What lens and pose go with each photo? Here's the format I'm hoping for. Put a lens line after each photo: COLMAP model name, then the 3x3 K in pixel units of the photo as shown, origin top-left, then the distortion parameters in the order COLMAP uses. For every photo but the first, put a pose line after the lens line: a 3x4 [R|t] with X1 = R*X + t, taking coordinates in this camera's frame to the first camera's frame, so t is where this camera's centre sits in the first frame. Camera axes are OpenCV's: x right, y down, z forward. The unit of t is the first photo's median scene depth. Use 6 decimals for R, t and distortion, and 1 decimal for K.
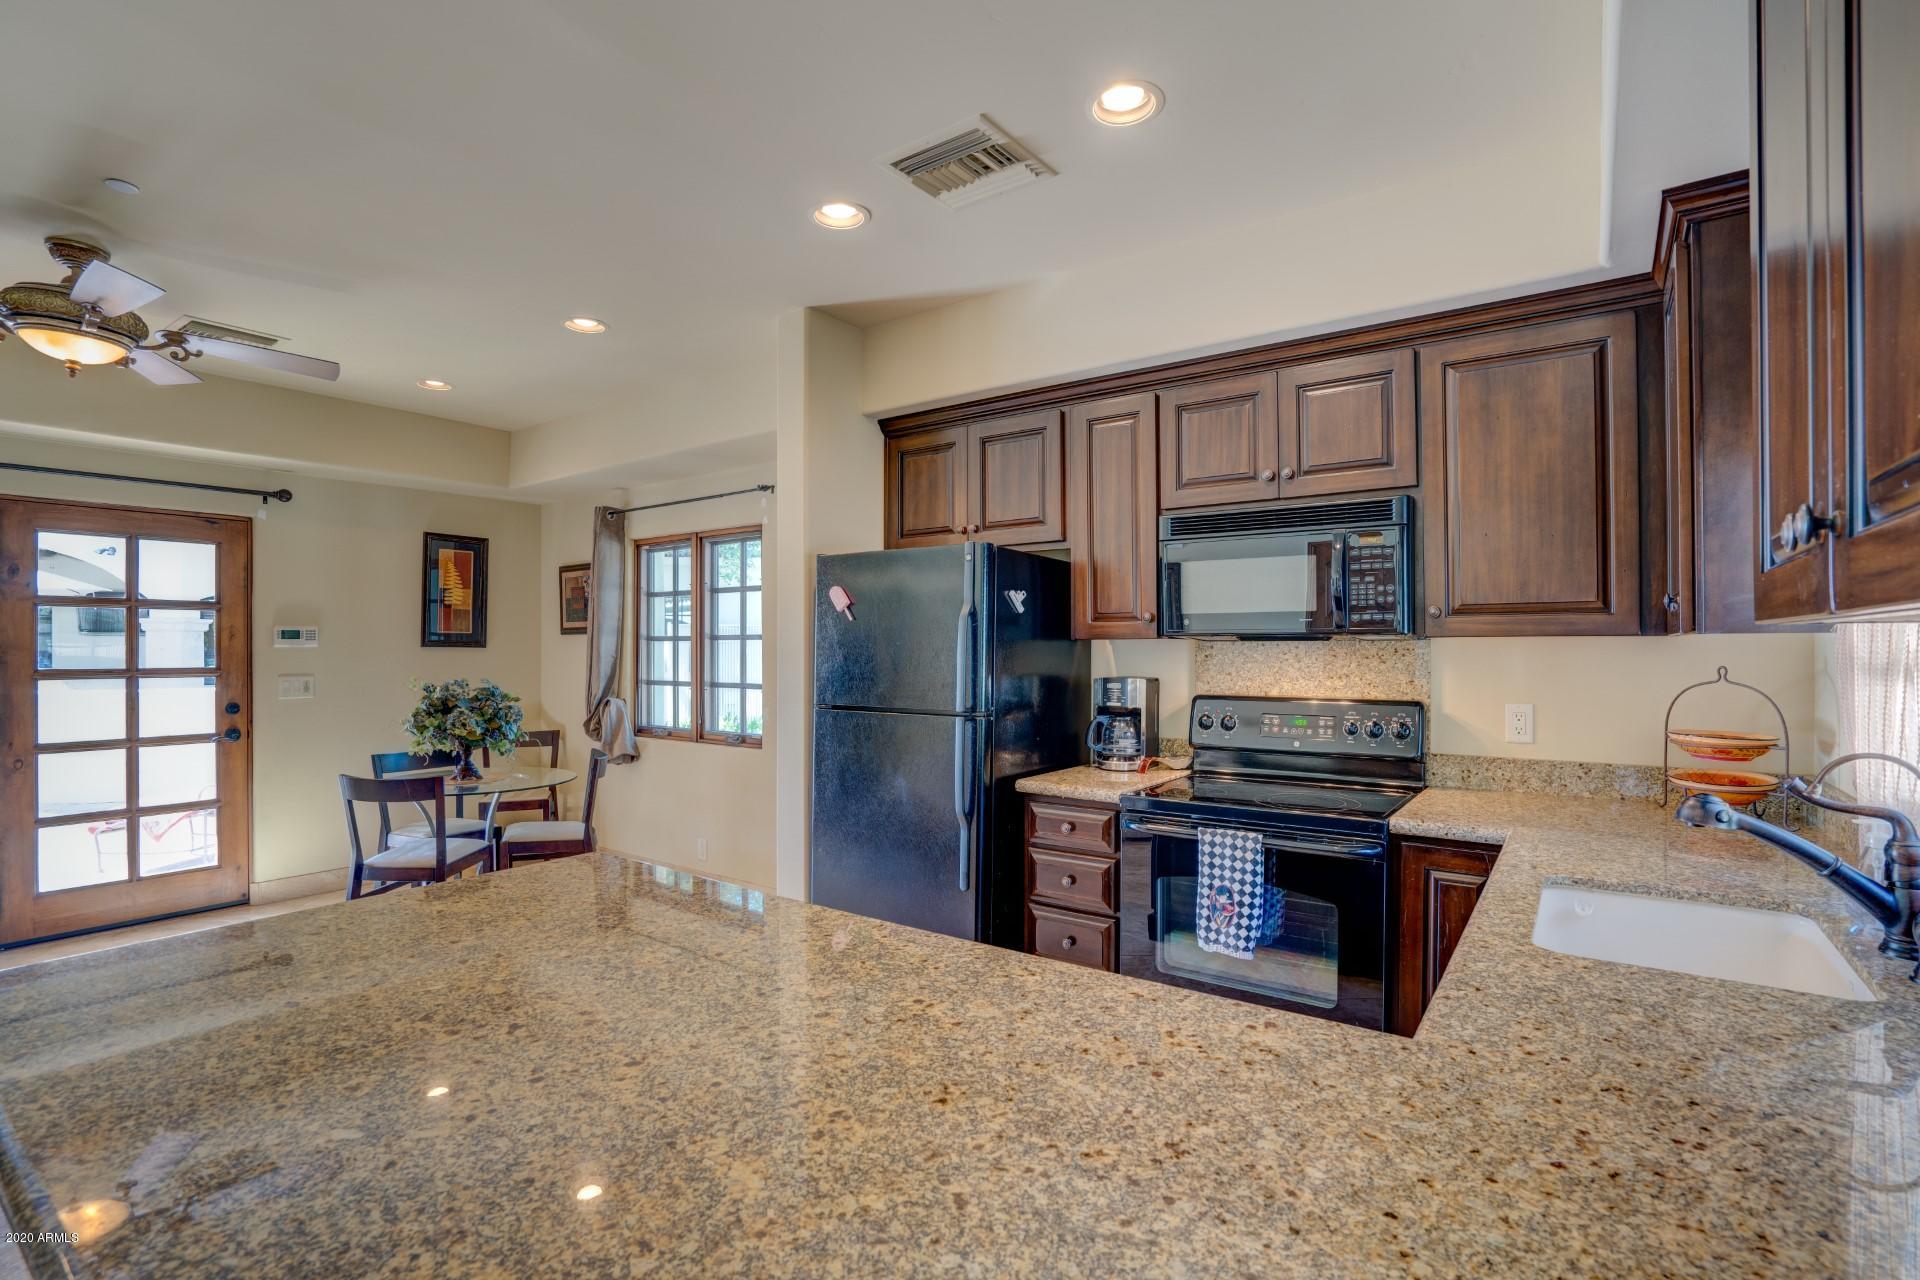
lens RADIAL K [[930.0, 0, 955.8], [0, 930.0, 656.0], [0, 0, 1]] dist [-0.081644, 0.037395]
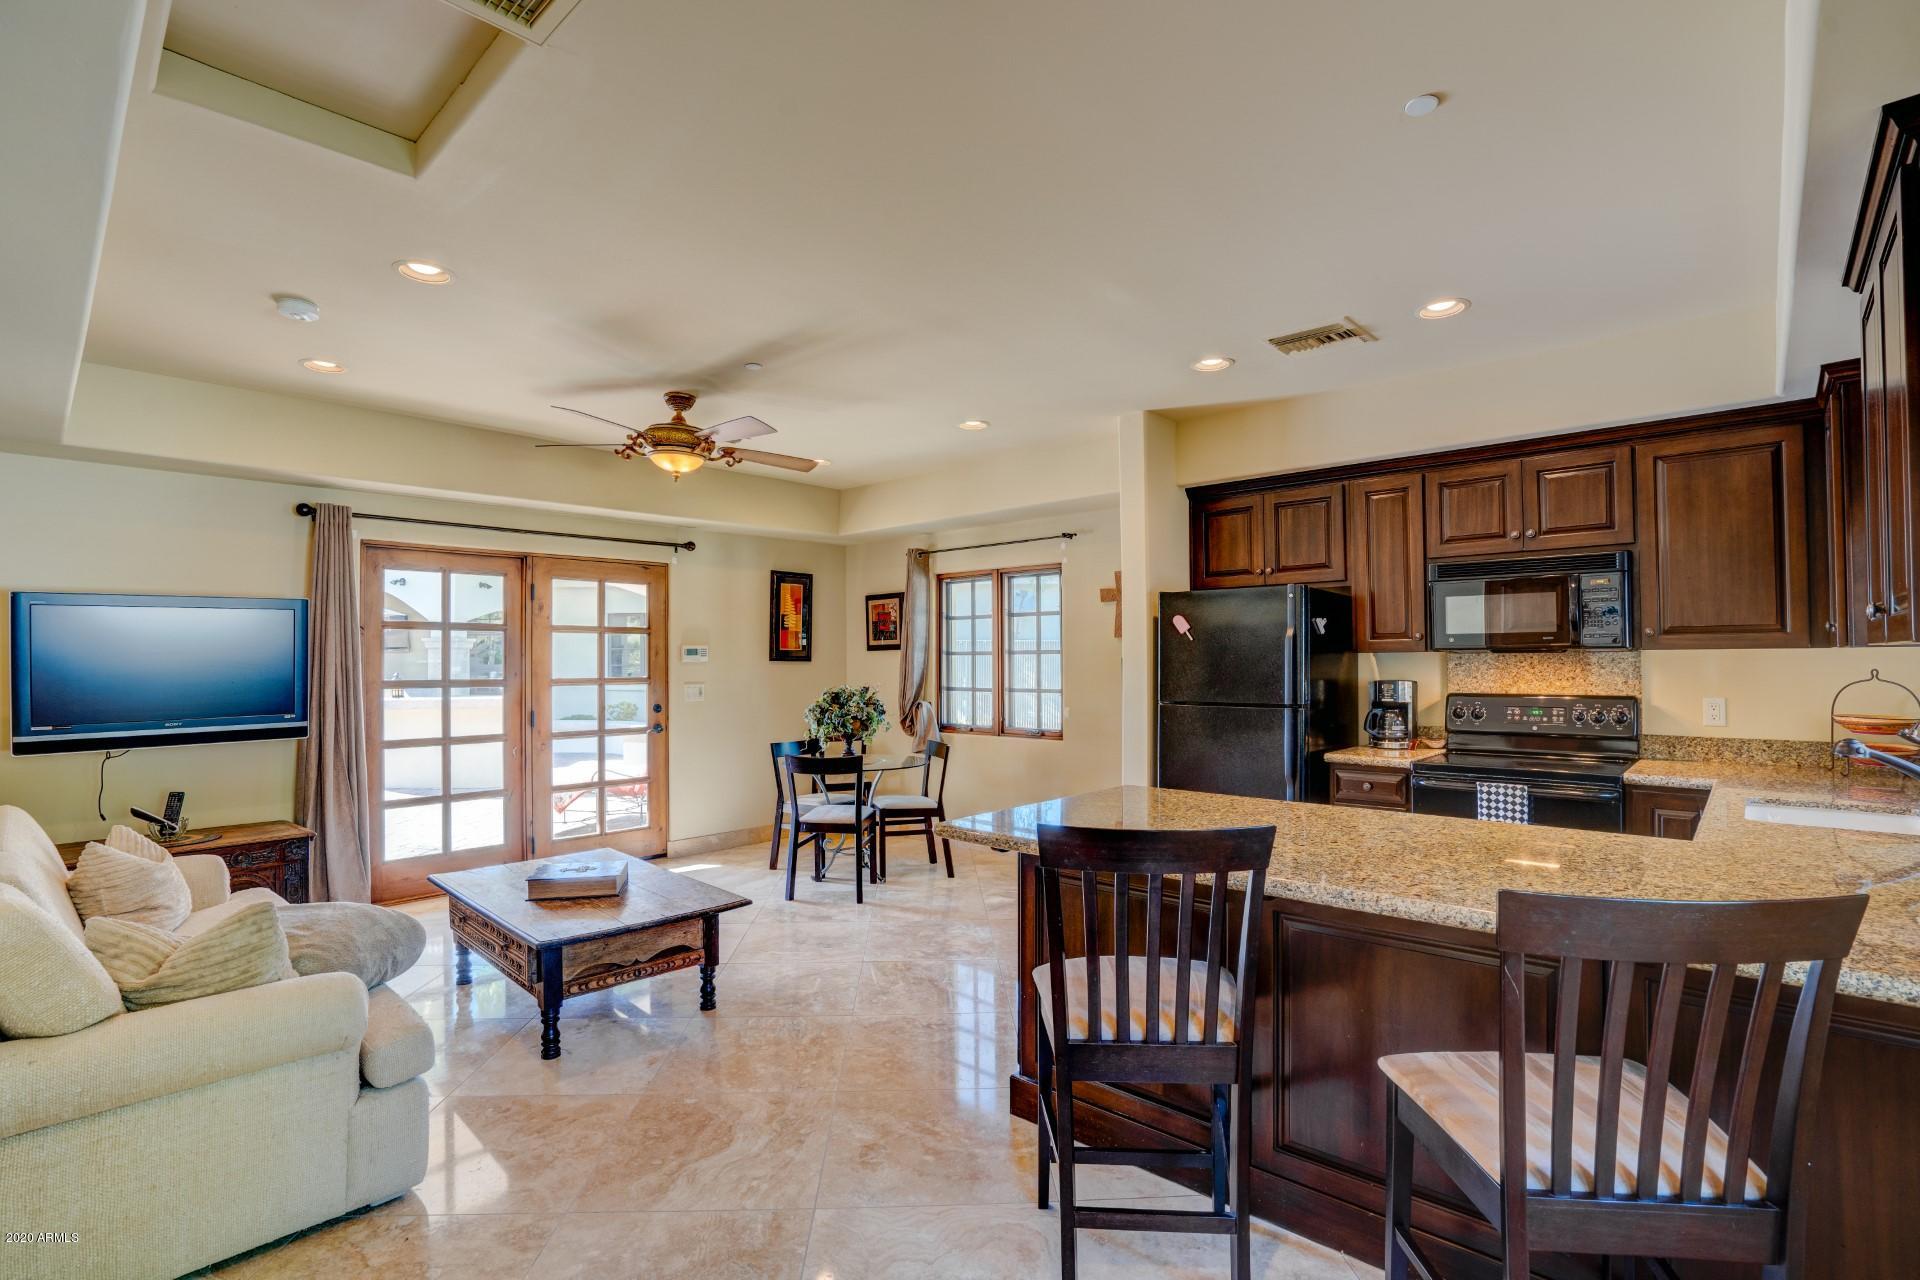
lens RADIAL K [[902.2, 0, 963.0], [0, 902.2, 654.4], [0, 0, 1]] dist [-0.071632, 0.026648]
pose [[0.991267, -0.005751, -0.131745, -0.275674], [0.003705, 0.999869, -0.015768, 0.003149], [0.131818, 0.015142, 0.991158, -0.376469]]
